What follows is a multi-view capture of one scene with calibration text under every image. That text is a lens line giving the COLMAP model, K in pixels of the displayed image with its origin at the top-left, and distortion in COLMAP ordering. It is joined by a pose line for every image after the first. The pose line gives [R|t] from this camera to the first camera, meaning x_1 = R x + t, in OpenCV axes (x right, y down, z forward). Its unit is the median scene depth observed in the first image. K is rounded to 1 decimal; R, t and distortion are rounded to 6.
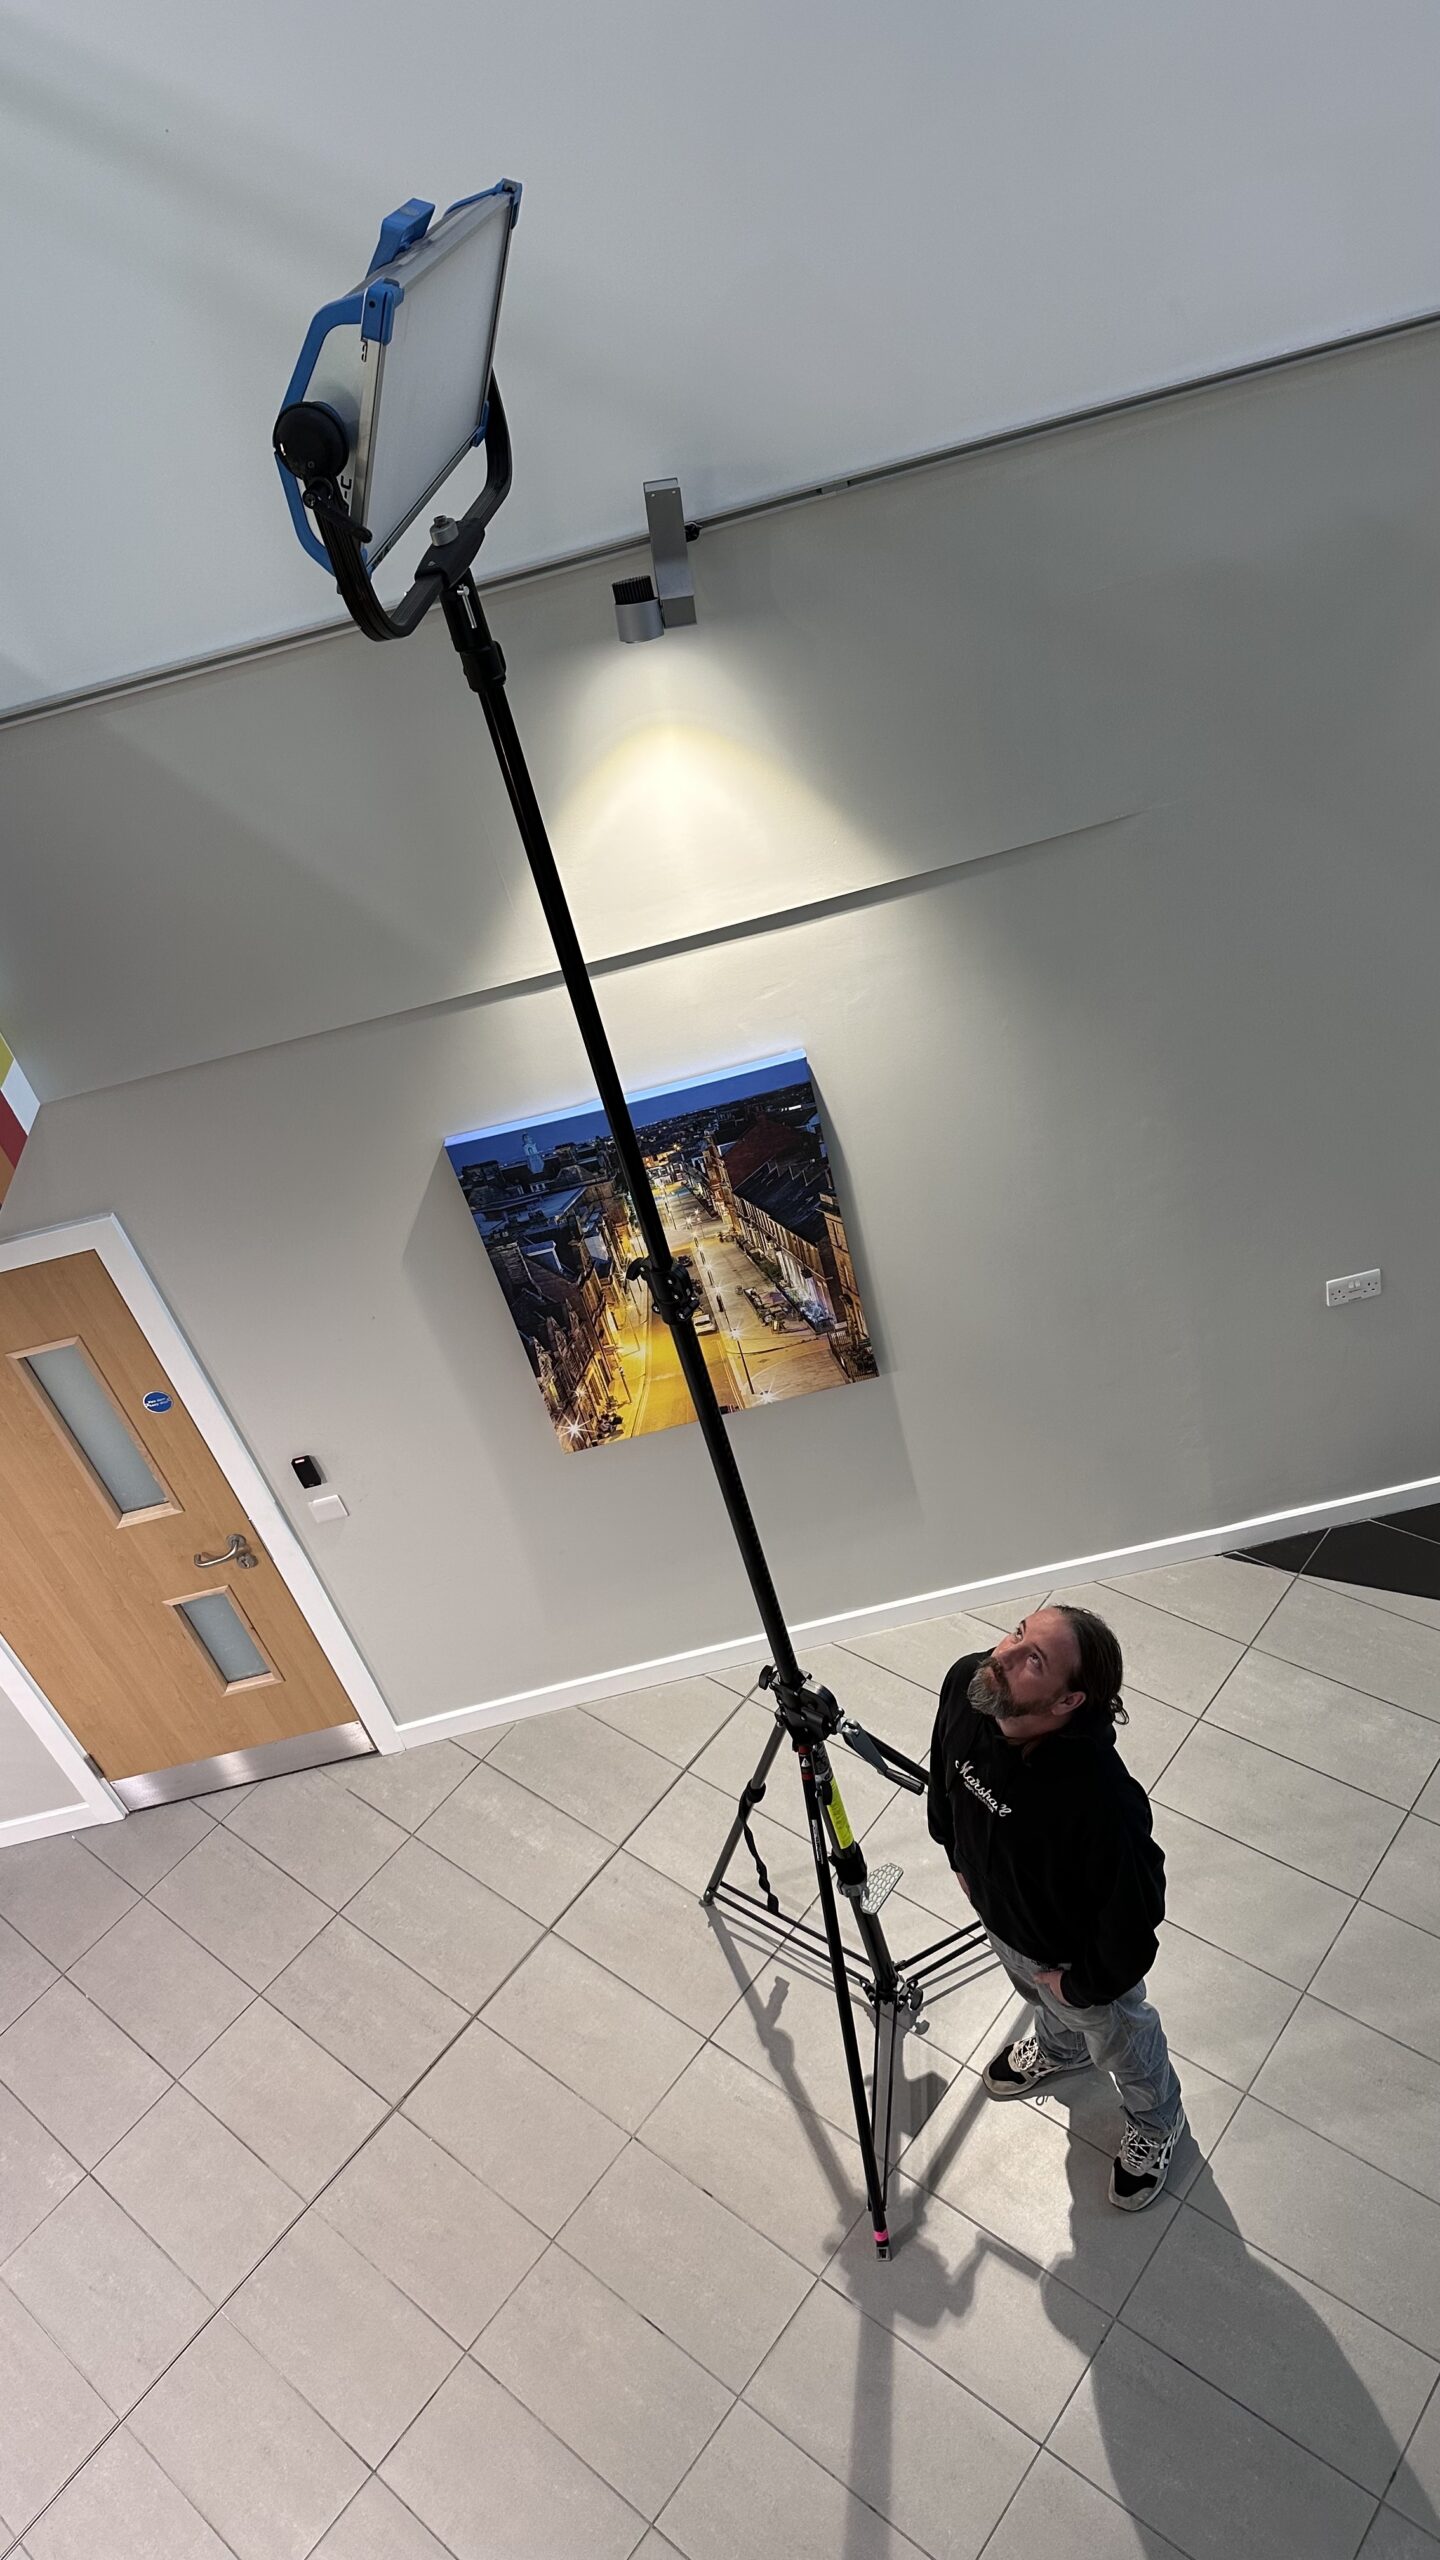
lens RADIAL K [[1792.5, 0, 723.3], [0, 1792.5, 1283.8], [0, 0, 1]] dist [0.135147, -0.201747]
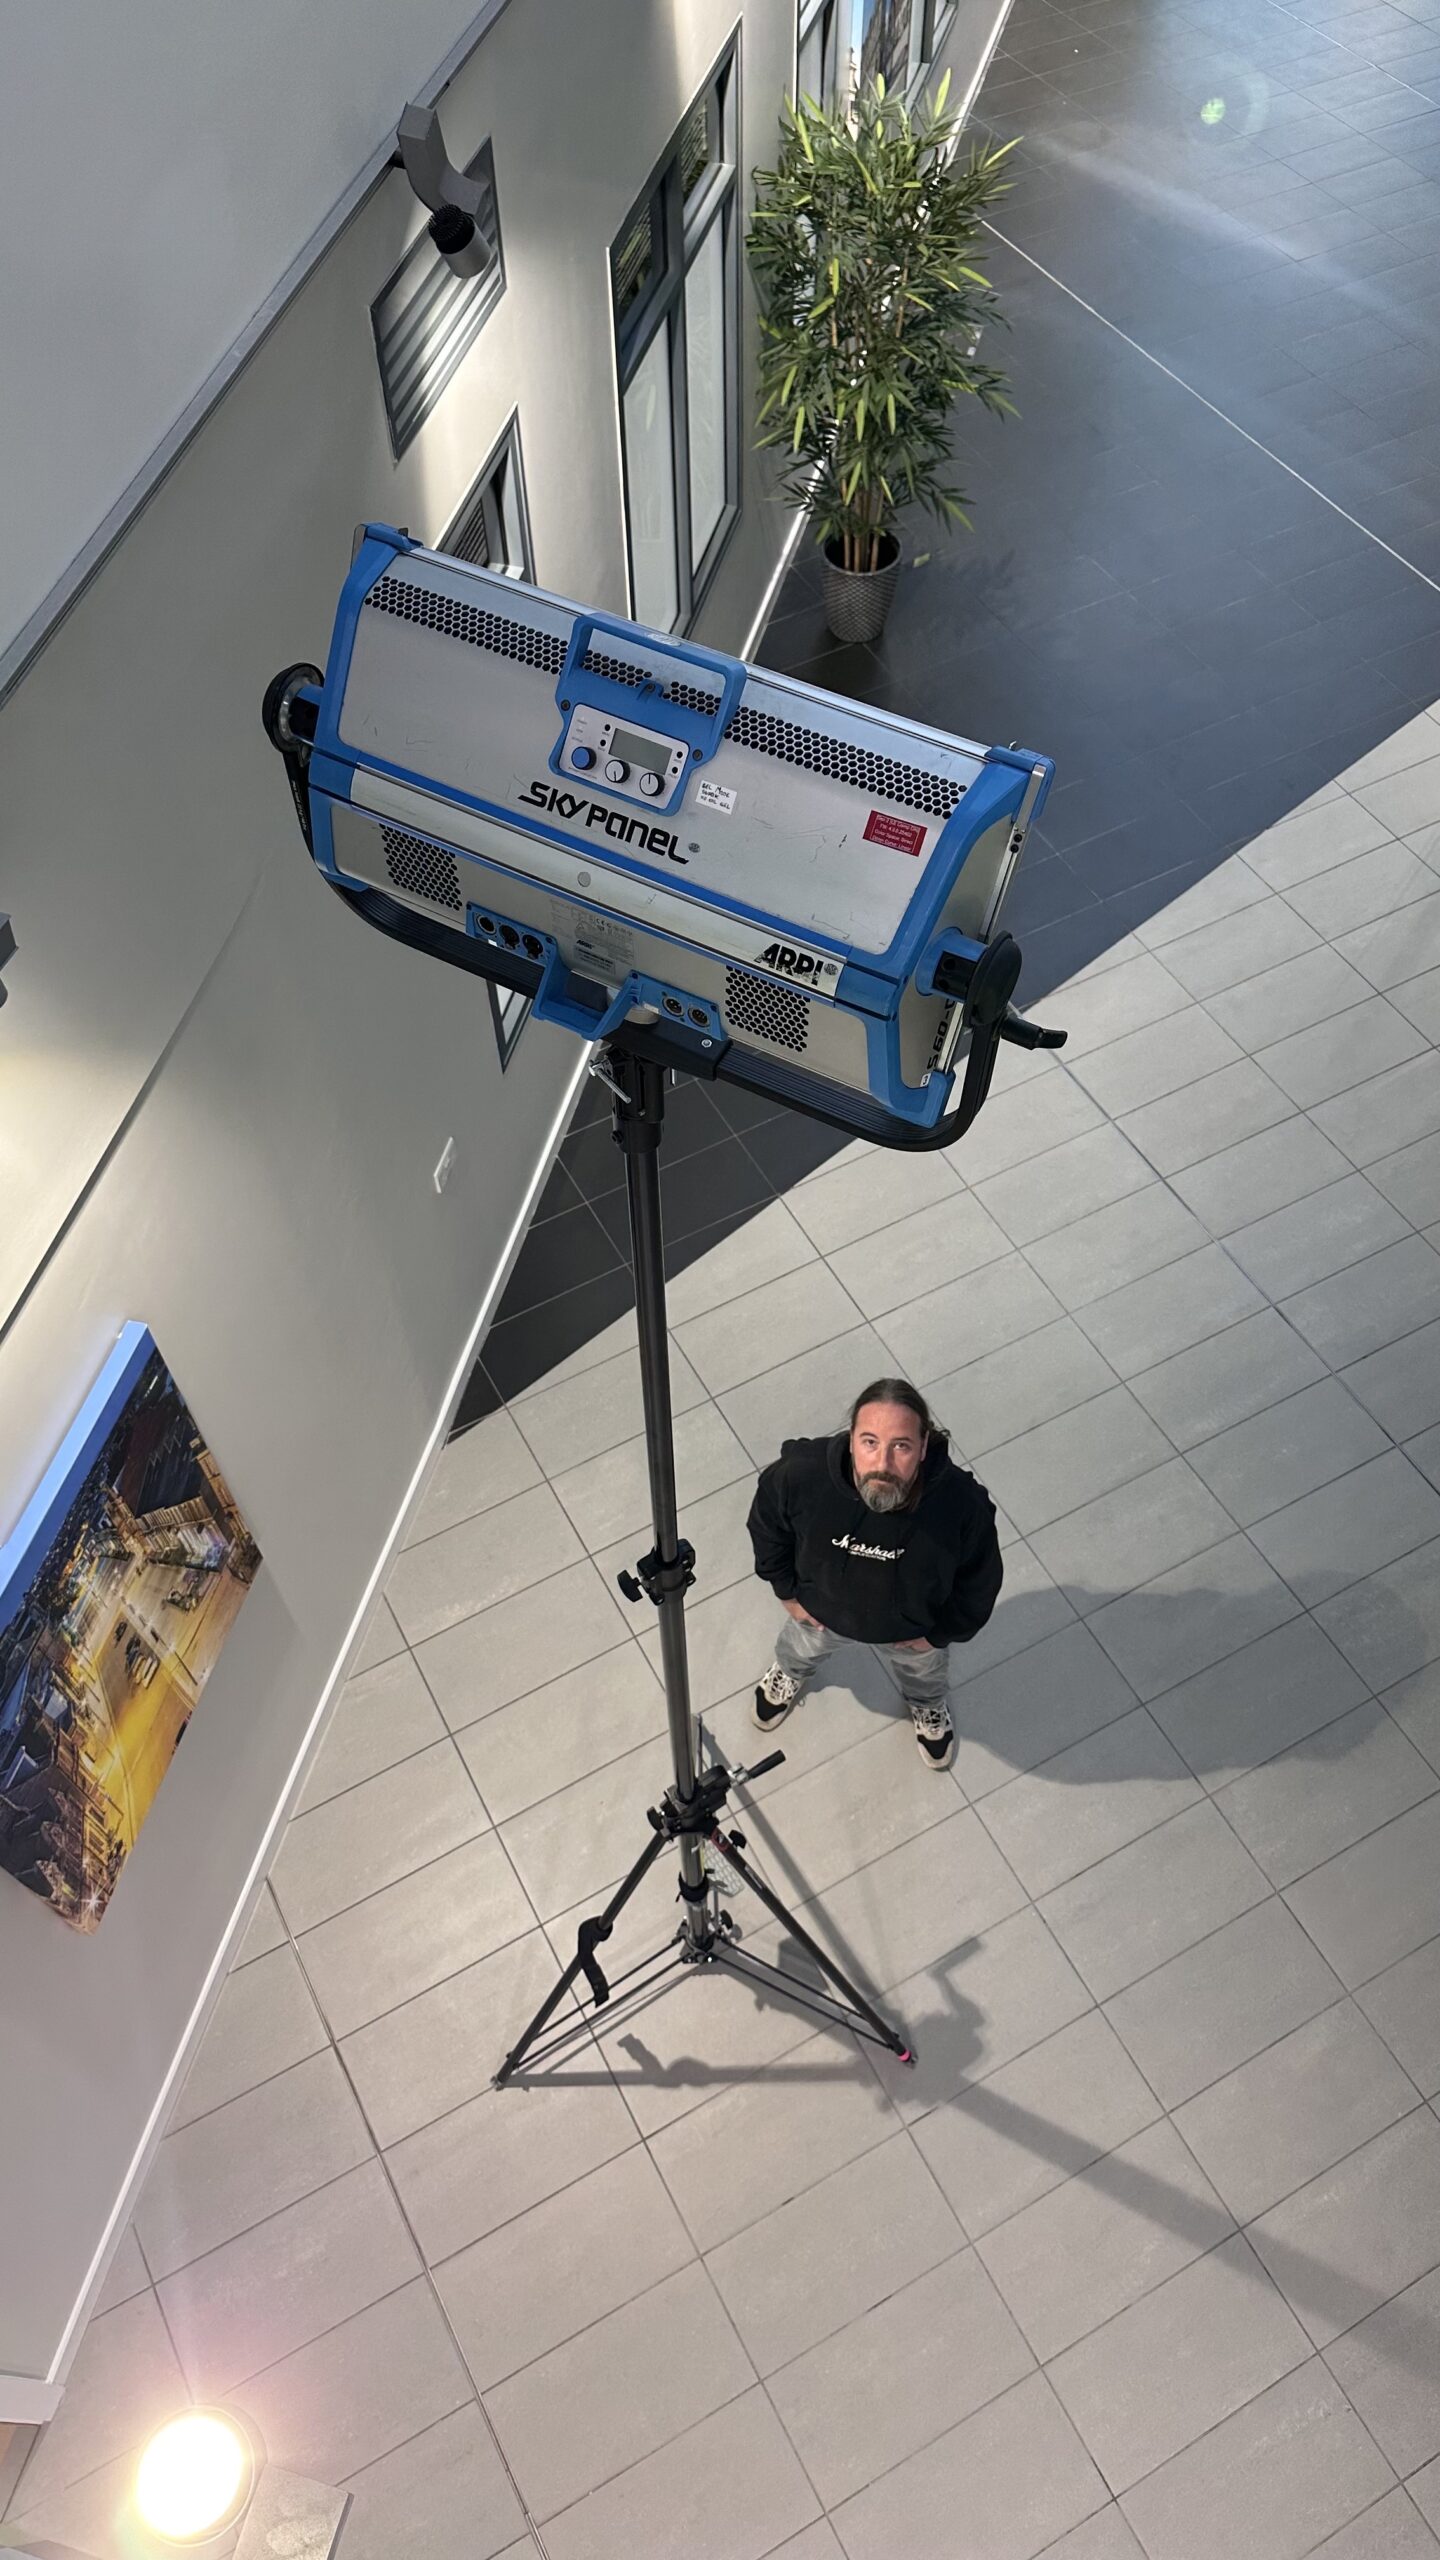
lens RADIAL K [[1792.5, 0, 723.3], [0, 1792.5, 1283.8], [0, 0, 1]] dist [0.135147, -0.201747]
pose [[0.354522, -0.635220, 0.686156, -0.391366], [0.511226, 0.746107, 0.426581, -0.341682], [-0.782919, 0.199548, 0.589253, 0.306239]]
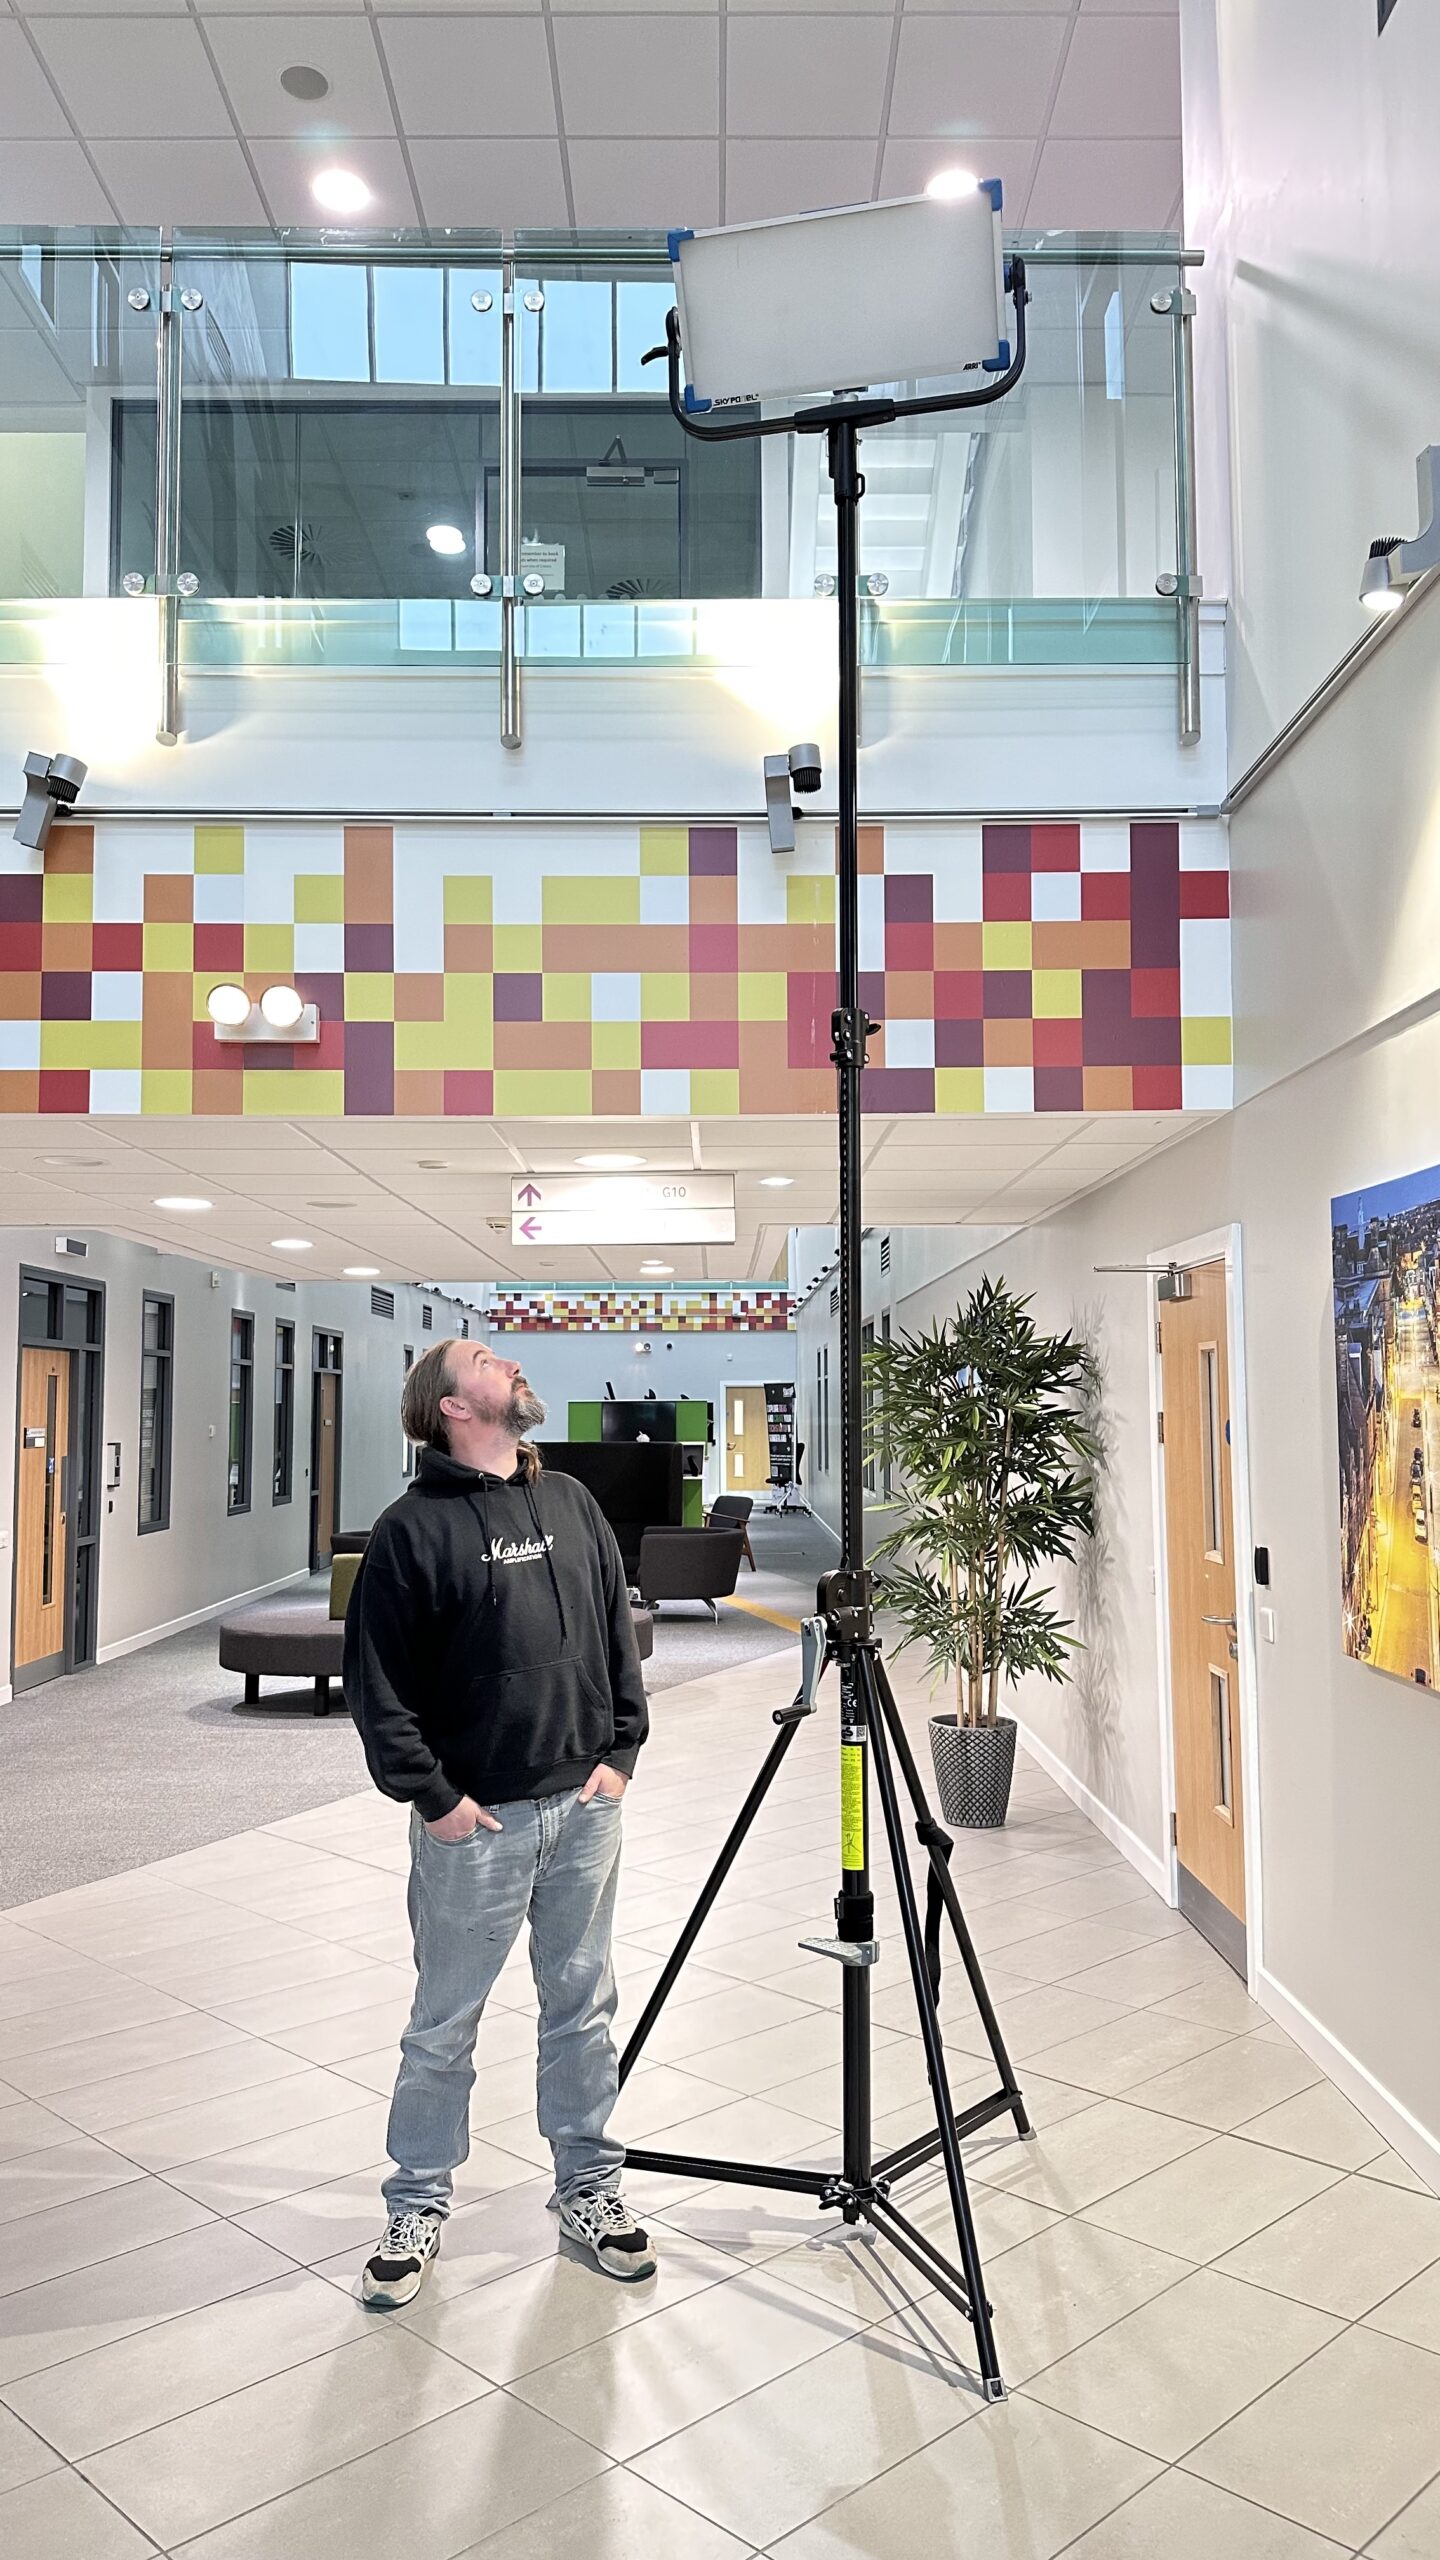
lens RADIAL K [[1817.0, 0, 731.4], [0, 1817.0, 1288.3], [0, 0, 1]] dist [0.132649, -0.200925]
pose [[-0.095254, 0.155815, -0.983183, 0.830862], [-0.593038, 0.784389, 0.181766, -0.026229], [0.799520, 0.600379, 0.017688, 0.731579]]
